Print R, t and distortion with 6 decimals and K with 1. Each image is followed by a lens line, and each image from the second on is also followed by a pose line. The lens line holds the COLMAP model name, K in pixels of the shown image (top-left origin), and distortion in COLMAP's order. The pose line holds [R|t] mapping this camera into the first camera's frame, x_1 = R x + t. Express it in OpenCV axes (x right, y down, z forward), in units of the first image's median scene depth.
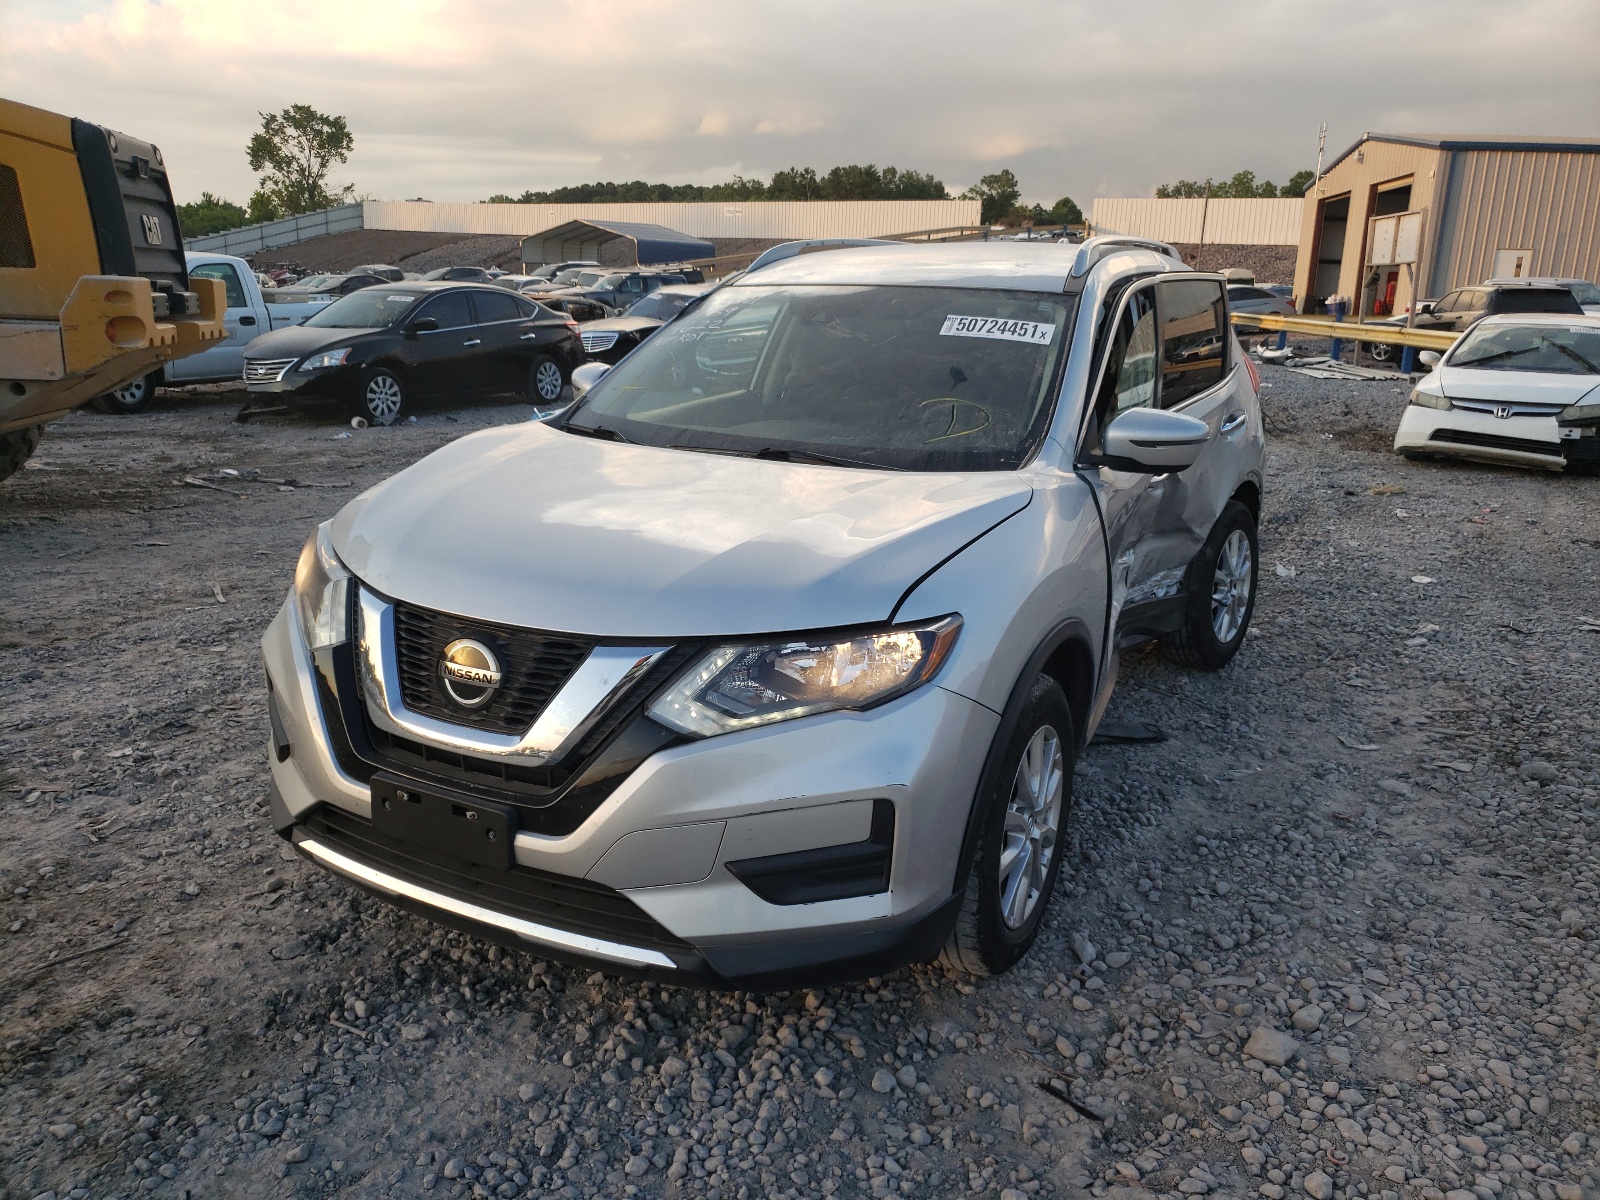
lens RADIAL K [[1225.0, 0, 800.0], [0, 1225.0, 600.0], [0, 0, 1]] dist [0.007096, 0.000593]
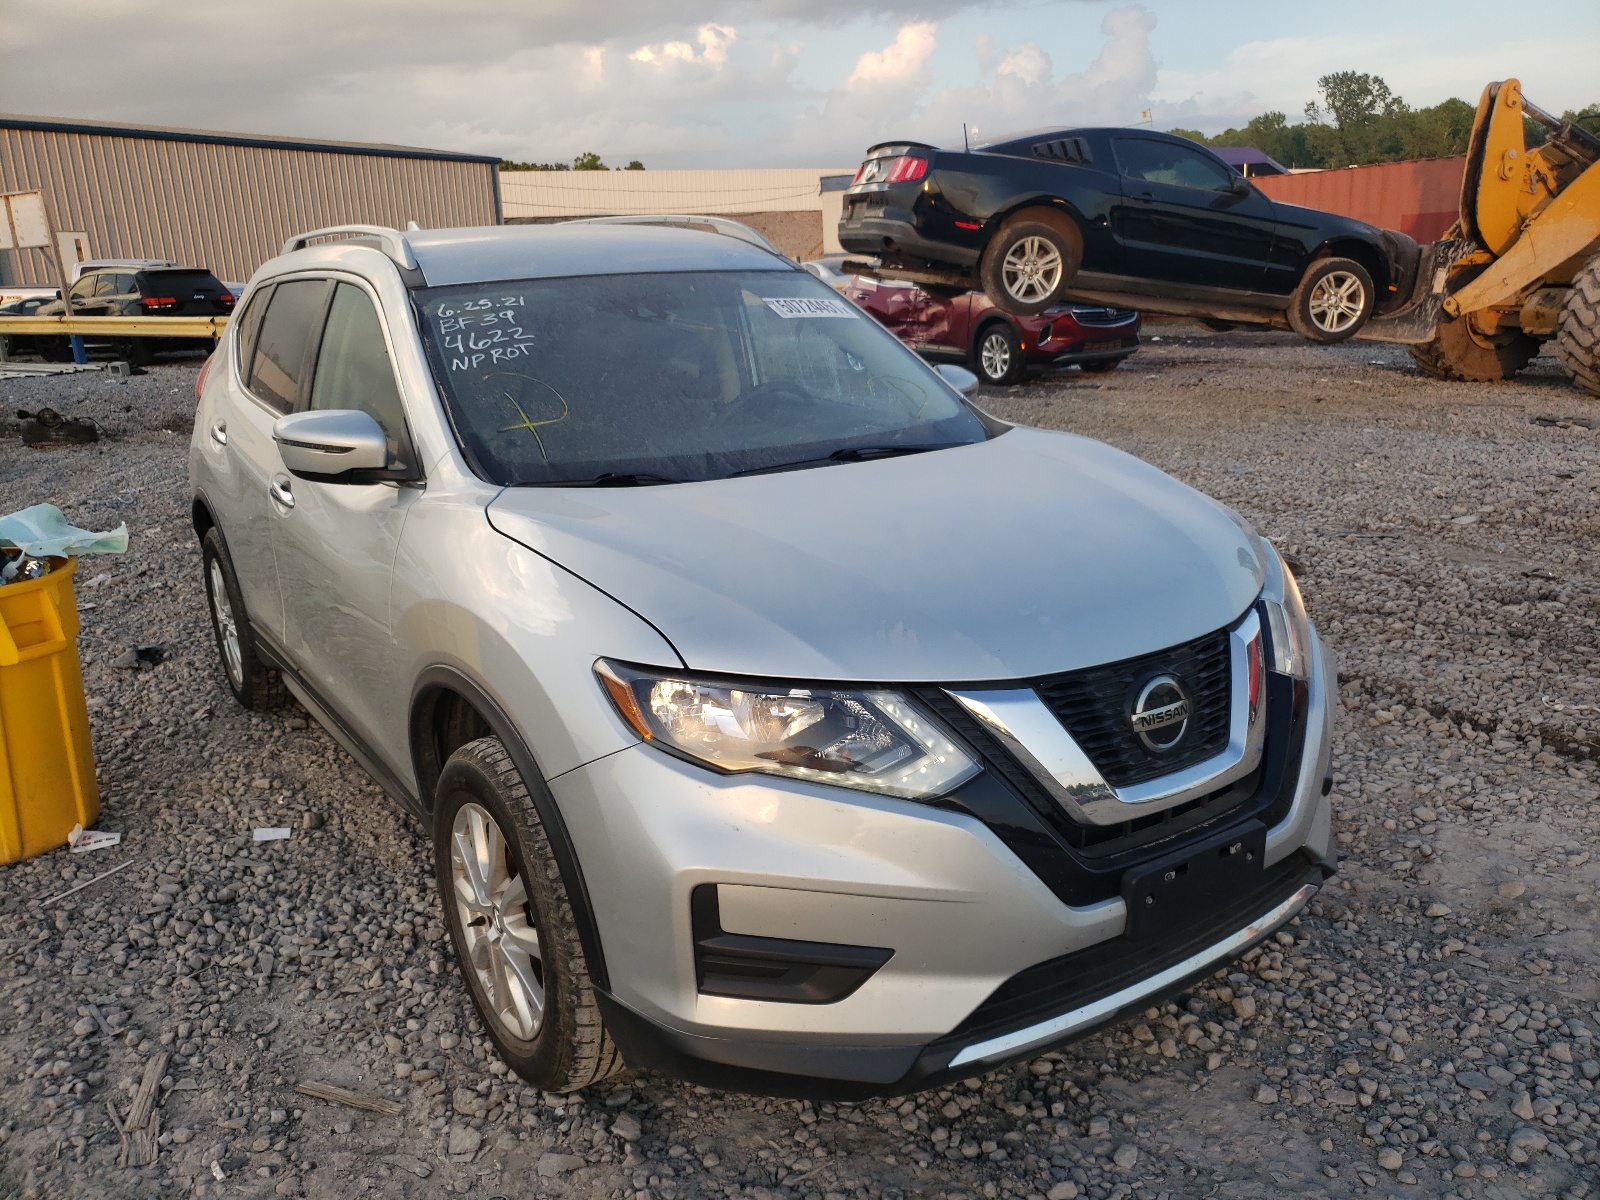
lens RADIAL K [[1225.0, 0, 800.0], [0, 1225.0, 600.0], [0, 0, 1]] dist [0.007096, 0.000593]
pose [[0.473384, -0.280608, 0.834965, -0.097679], [0.268584, 0.948745, 0.166572, -0.020895], [-0.838910, 0.145406, 0.524487, 0.064738]]
